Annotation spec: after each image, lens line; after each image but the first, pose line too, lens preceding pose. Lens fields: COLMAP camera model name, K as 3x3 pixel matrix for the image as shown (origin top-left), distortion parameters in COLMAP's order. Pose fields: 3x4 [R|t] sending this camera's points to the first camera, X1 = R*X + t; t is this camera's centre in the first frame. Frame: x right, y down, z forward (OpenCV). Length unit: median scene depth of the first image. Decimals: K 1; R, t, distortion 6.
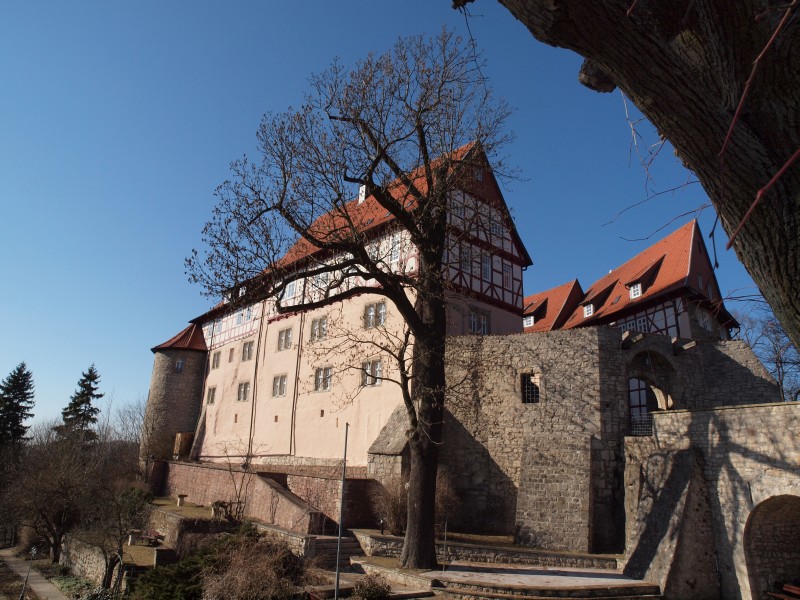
lens RADIAL K [[563.4, 0, 399.7], [0, 563.4, 301.2], [0, 0, 1]] dist [-0.095372, 0.021435]
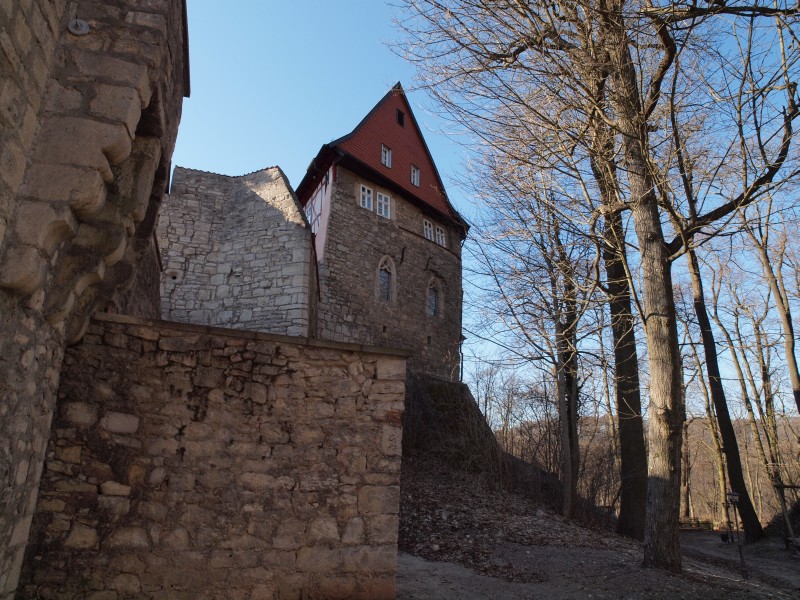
lens RADIAL K [[563.4, 0, 393.6], [0, 563.4, 299.8], [0, 0, 1]] dist [-0.095372, 0.021435]
pose [[0.997489, -0.008509, 0.070302, 0.534834], [0.008413, 0.999963, 0.001655, 0.165251], [-0.070314, -0.001059, 0.997524, 0.270962]]
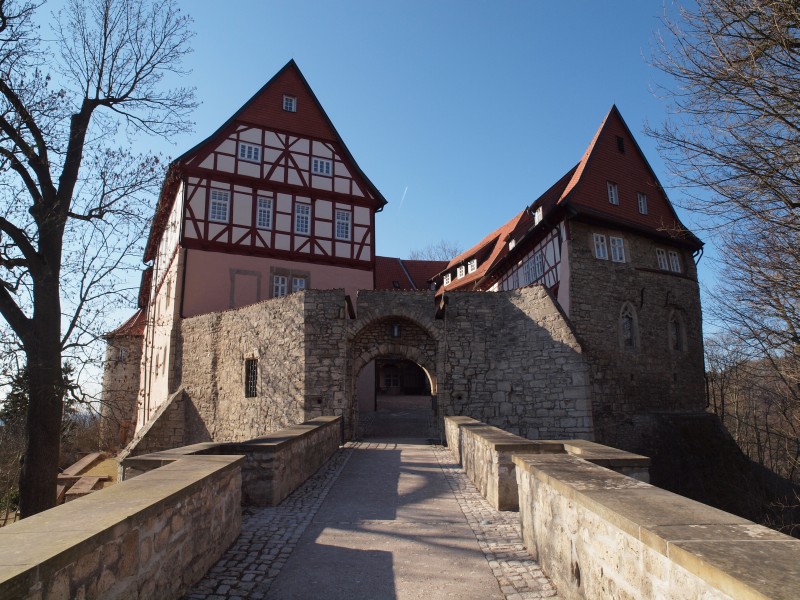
lens RADIAL K [[563.4, 0, 402.9], [0, 563.4, 296.6], [0, 0, 1]] dist [-0.095372, 0.021435]
pose [[0.965544, -0.105656, -0.237826, 0.468779], [0.125639, 0.989571, 0.070453, 0.013442], [0.227902, -0.097905, 0.968749, 0.241015]]
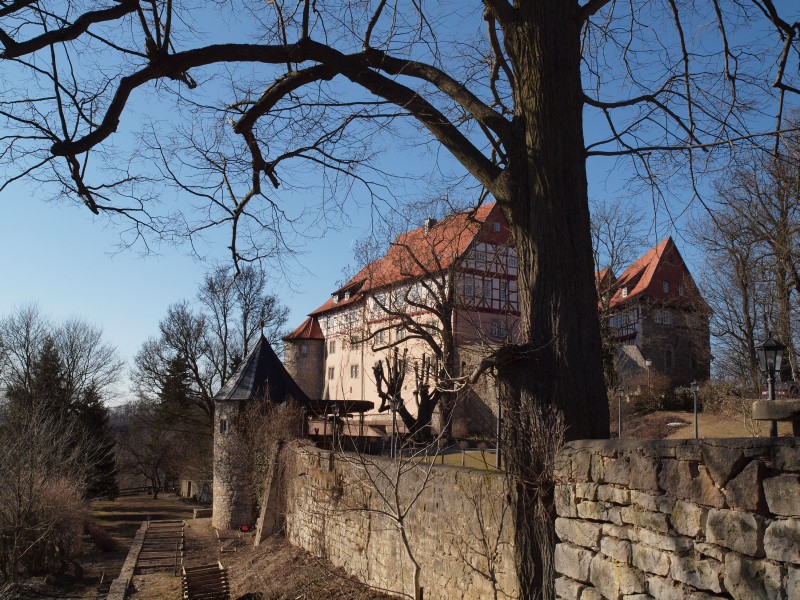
lens RADIAL K [[810.8, 0, 401.7], [0, 810.8, 301.5], [0, 0, 1]] dist [-0.020205, 0.000000]
pose [[0.980092, -0.052182, -0.191562, 0.300131], [0.078394, 0.988156, 0.131917, -0.341742], [0.182409, -0.144308, 0.972575, -1.190259]]
